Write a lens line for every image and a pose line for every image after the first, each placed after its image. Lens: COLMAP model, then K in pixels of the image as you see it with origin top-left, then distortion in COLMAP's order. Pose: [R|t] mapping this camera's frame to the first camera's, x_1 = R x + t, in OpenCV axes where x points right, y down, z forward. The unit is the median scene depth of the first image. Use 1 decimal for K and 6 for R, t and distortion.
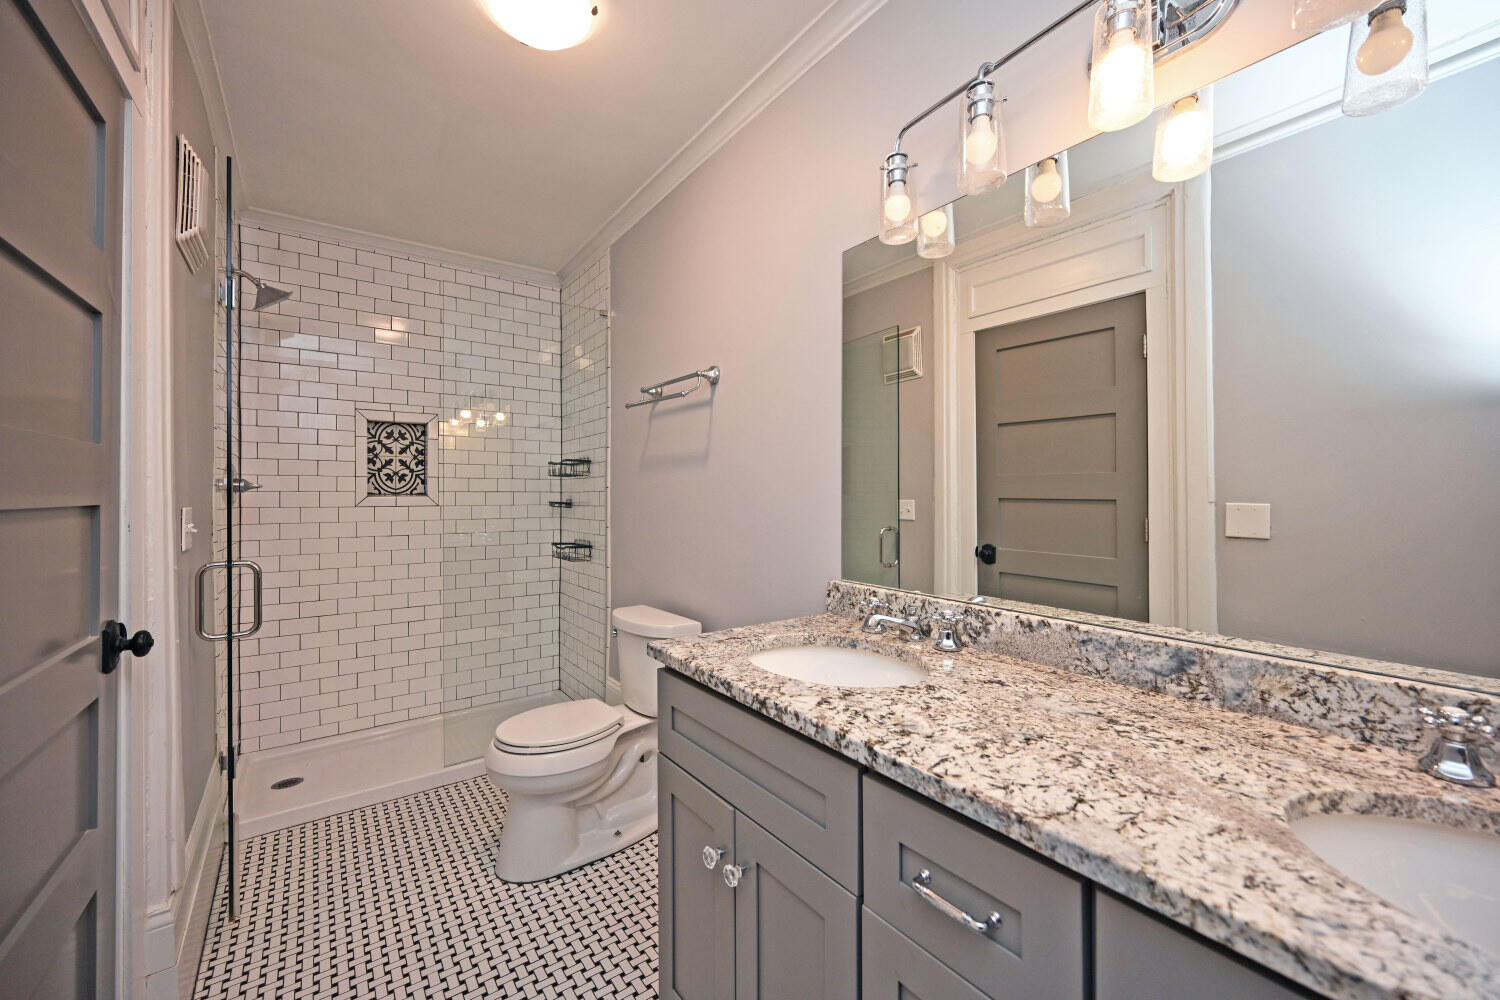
lens RADIAL K [[594.5, 0, 754.8], [0, 594.5, 491.7], [0, 0, 1]] dist [0.000559, 0.000247]
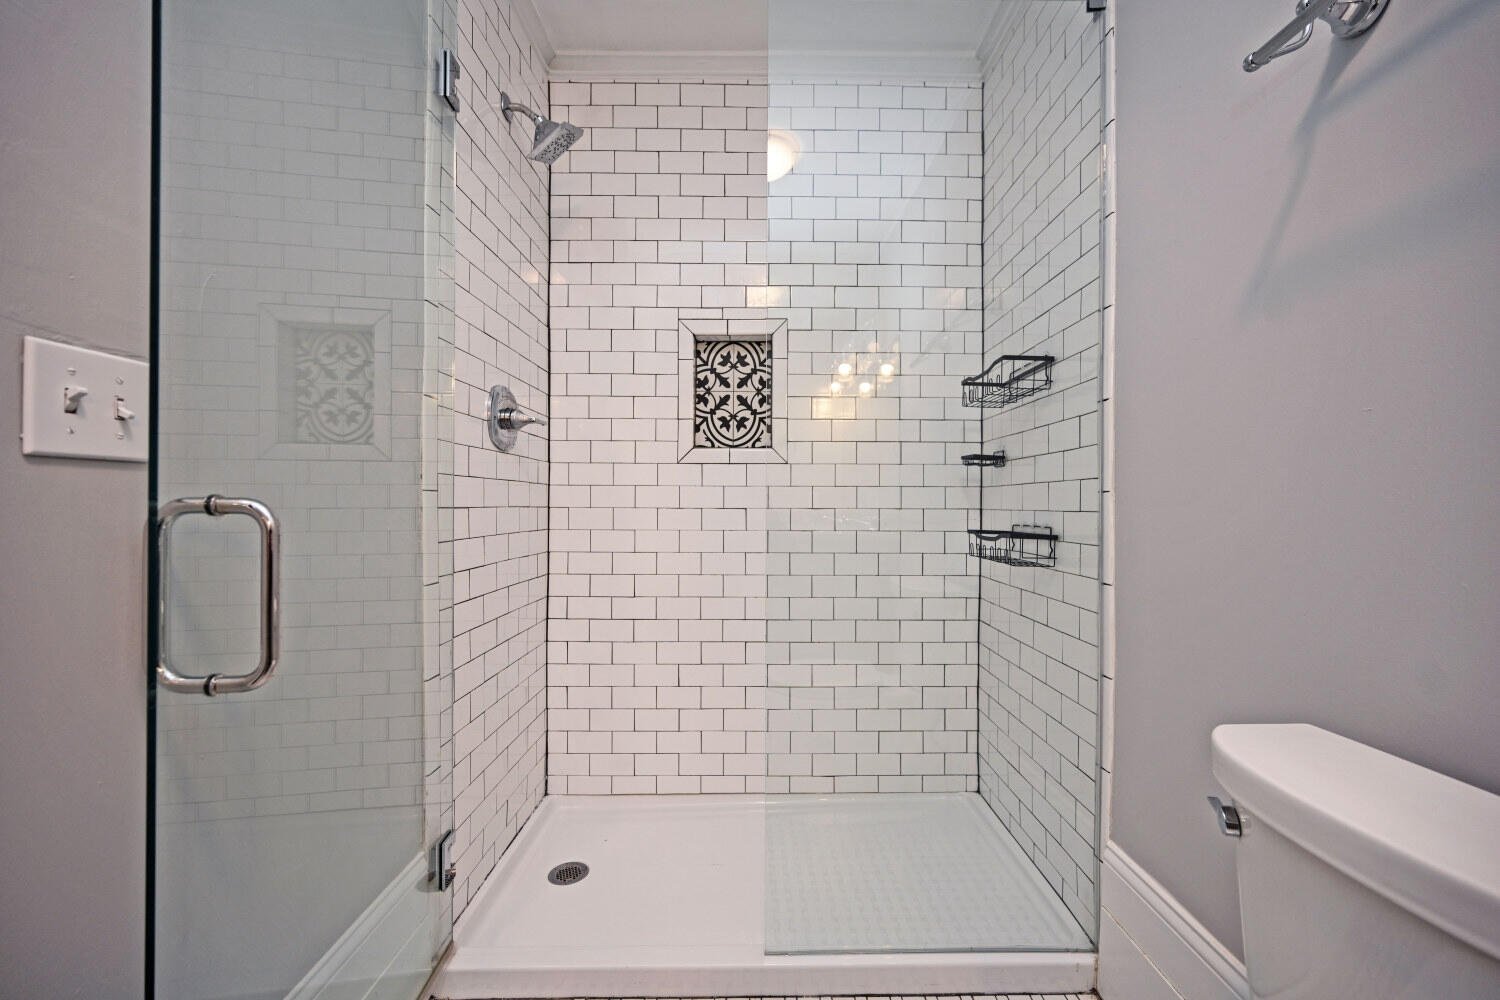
lens RADIAL K [[594.5, 0, 755.6], [0, 594.5, 499.7], [0, 0, 1]] dist [0.000559, 0.000247]
pose [[0.805129, 0.000783, -0.593099, -0.184246], [-0.002537, 0.999995, -0.002123, 0.063439], [0.593094, 0.003213, 0.805127, 0.471228]]
